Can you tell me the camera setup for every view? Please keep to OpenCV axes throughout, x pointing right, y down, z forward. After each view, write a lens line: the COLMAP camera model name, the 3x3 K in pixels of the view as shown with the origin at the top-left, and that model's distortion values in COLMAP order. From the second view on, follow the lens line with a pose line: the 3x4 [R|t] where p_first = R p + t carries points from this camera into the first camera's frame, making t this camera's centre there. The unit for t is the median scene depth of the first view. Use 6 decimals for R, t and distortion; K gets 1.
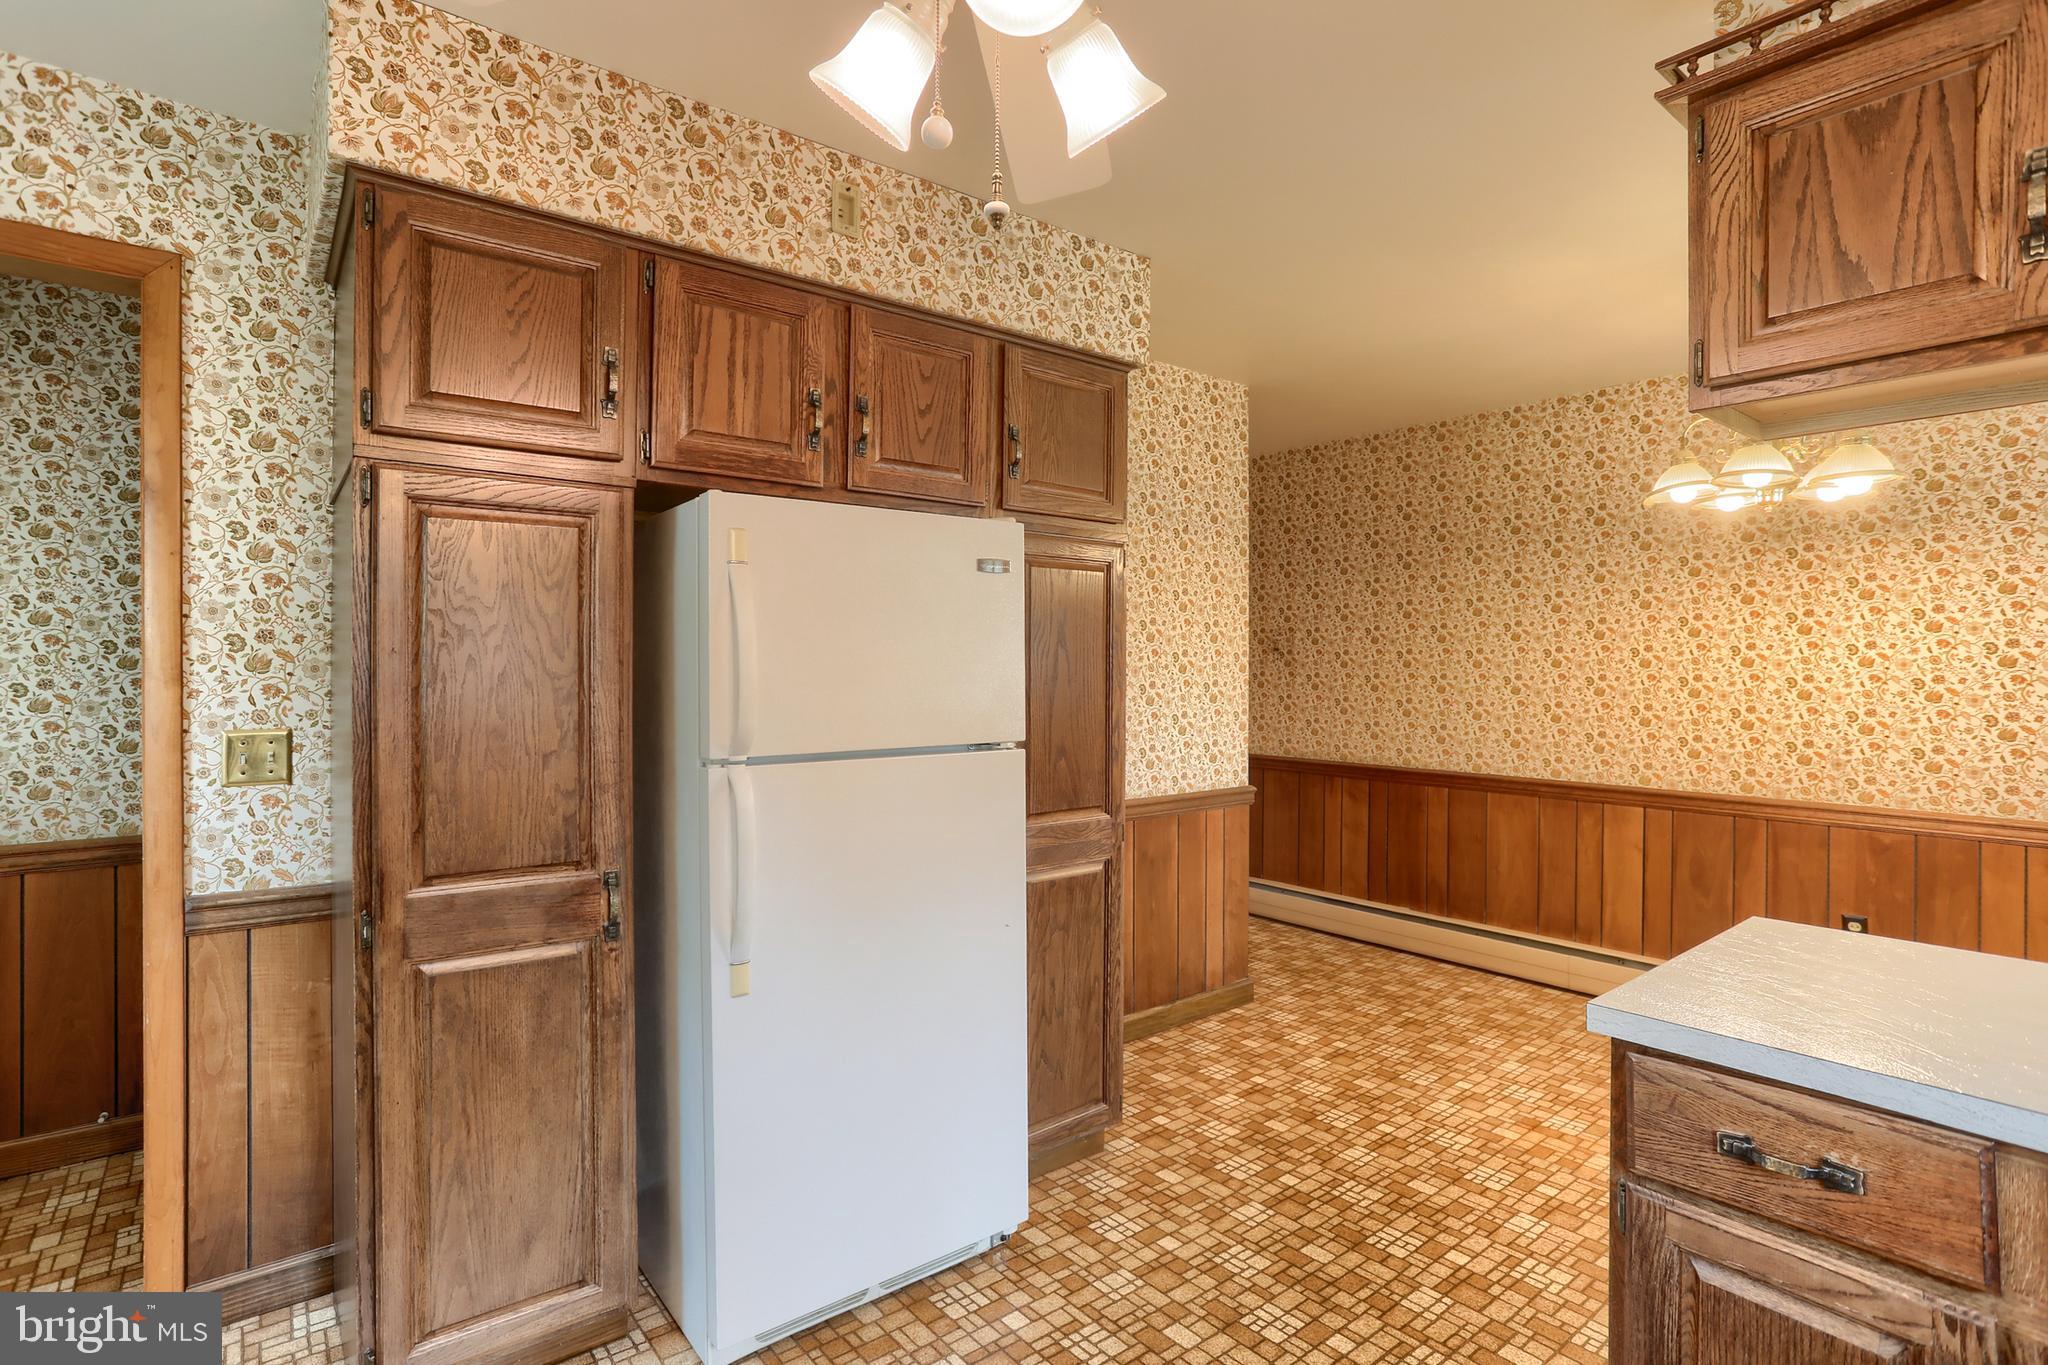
lens RADIAL K [[1015.2, 0, 1017.9], [0, 1015.2, 666.6], [0, 0, 1]] dist [-0.065411, 0.042845]
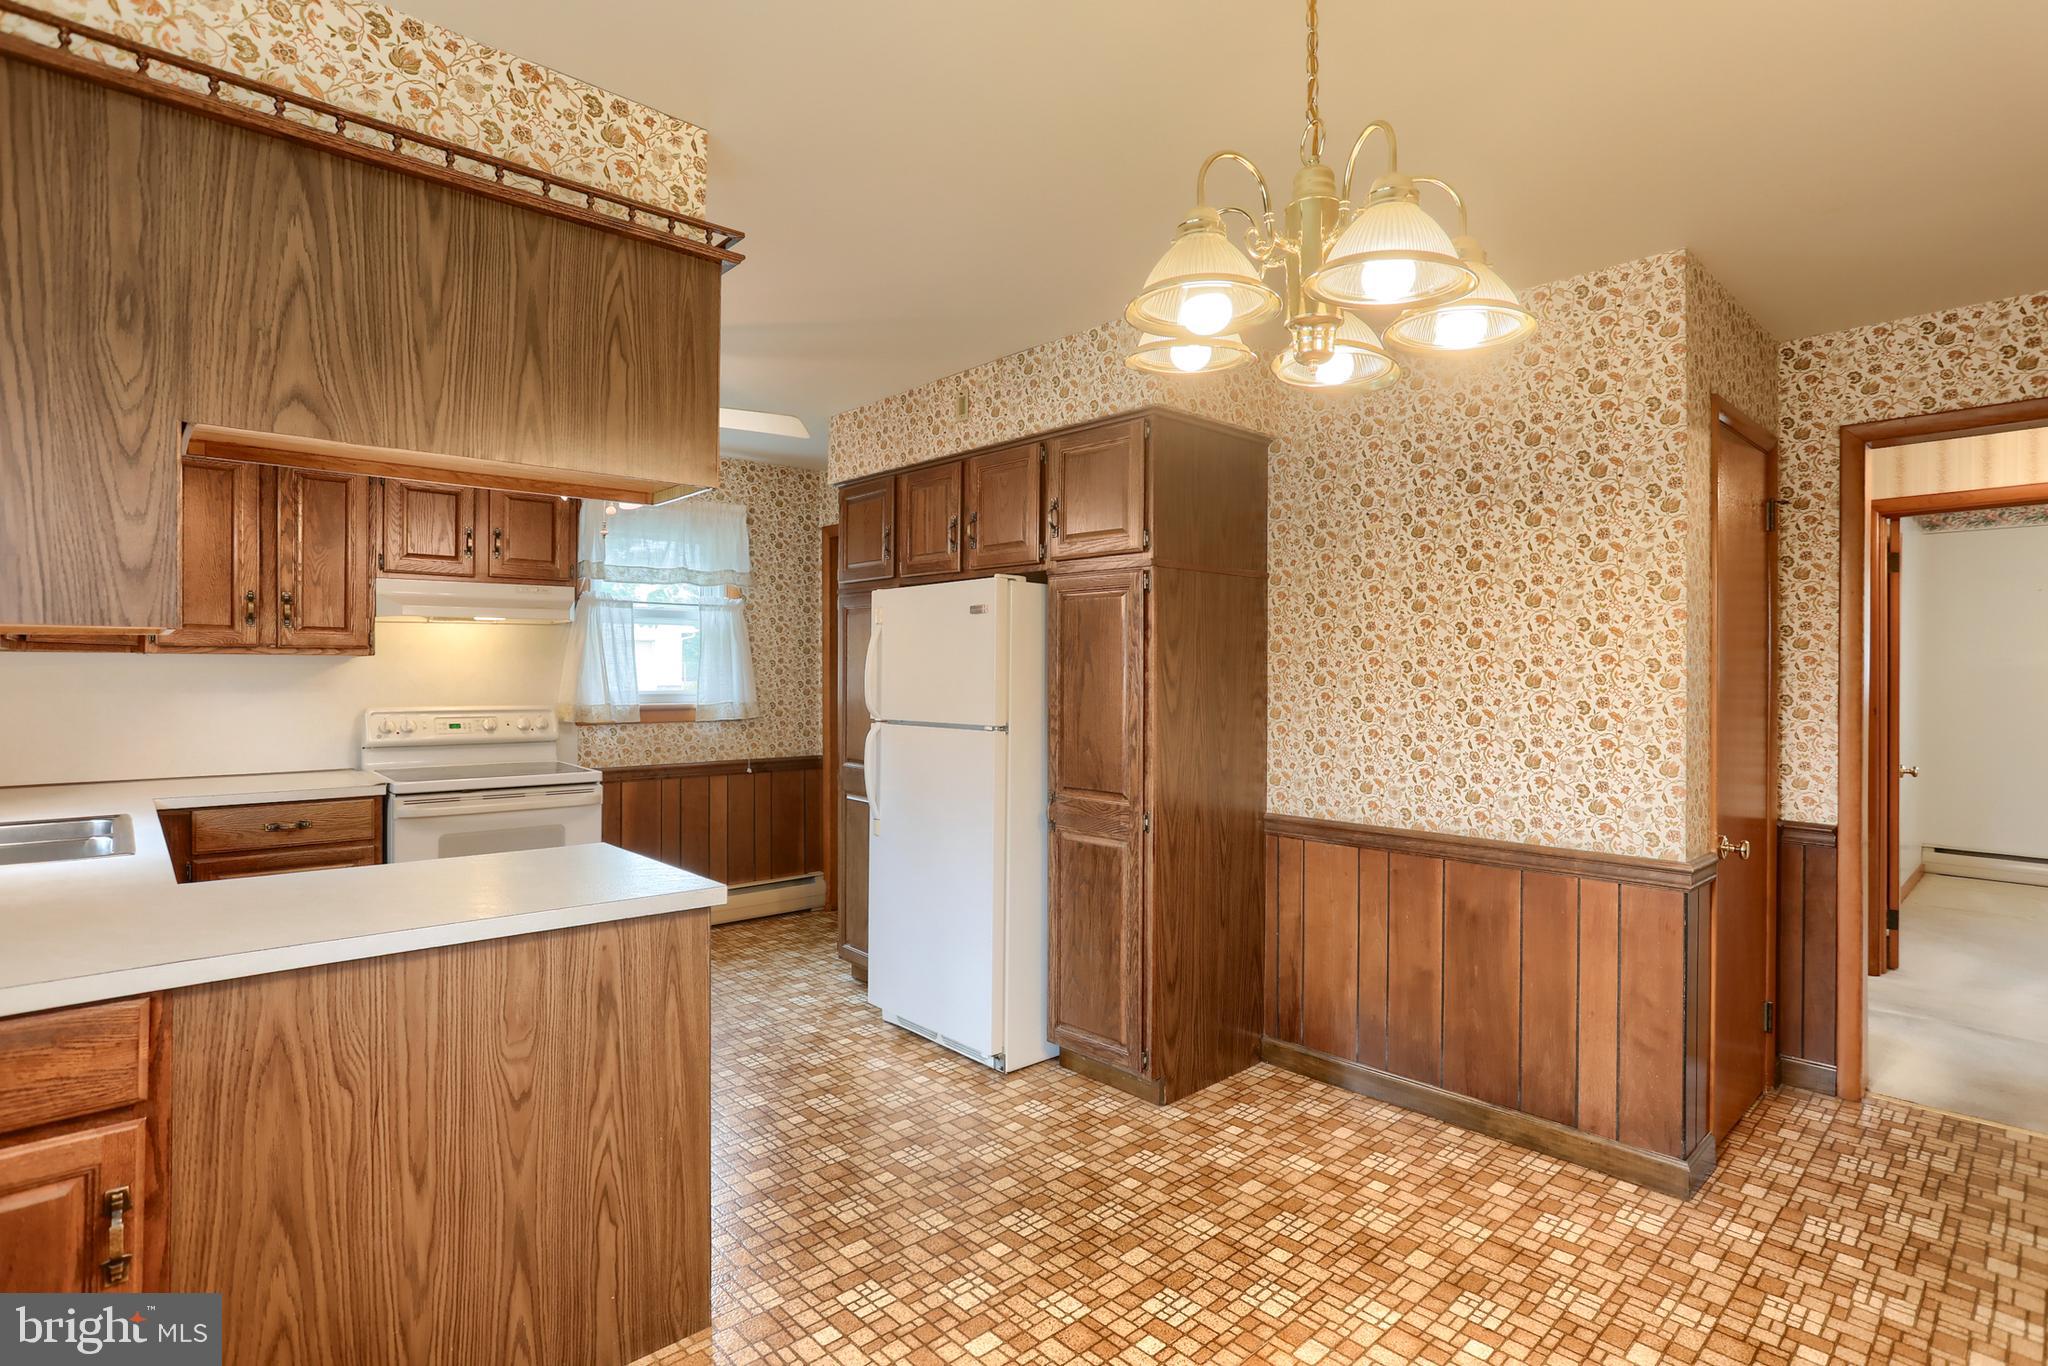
lens RADIAL K [[1013.2, 0, 1051.4], [0, 1013.2, 675.5], [0, 0, 1]] dist [-0.049208, 0.025369]
pose [[0.086749, 0.002071, -0.996228, 1.297379], [-0.005383, 0.999984, 0.001610, -0.002230], [0.996216, 0.005223, 0.086759, 0.842158]]
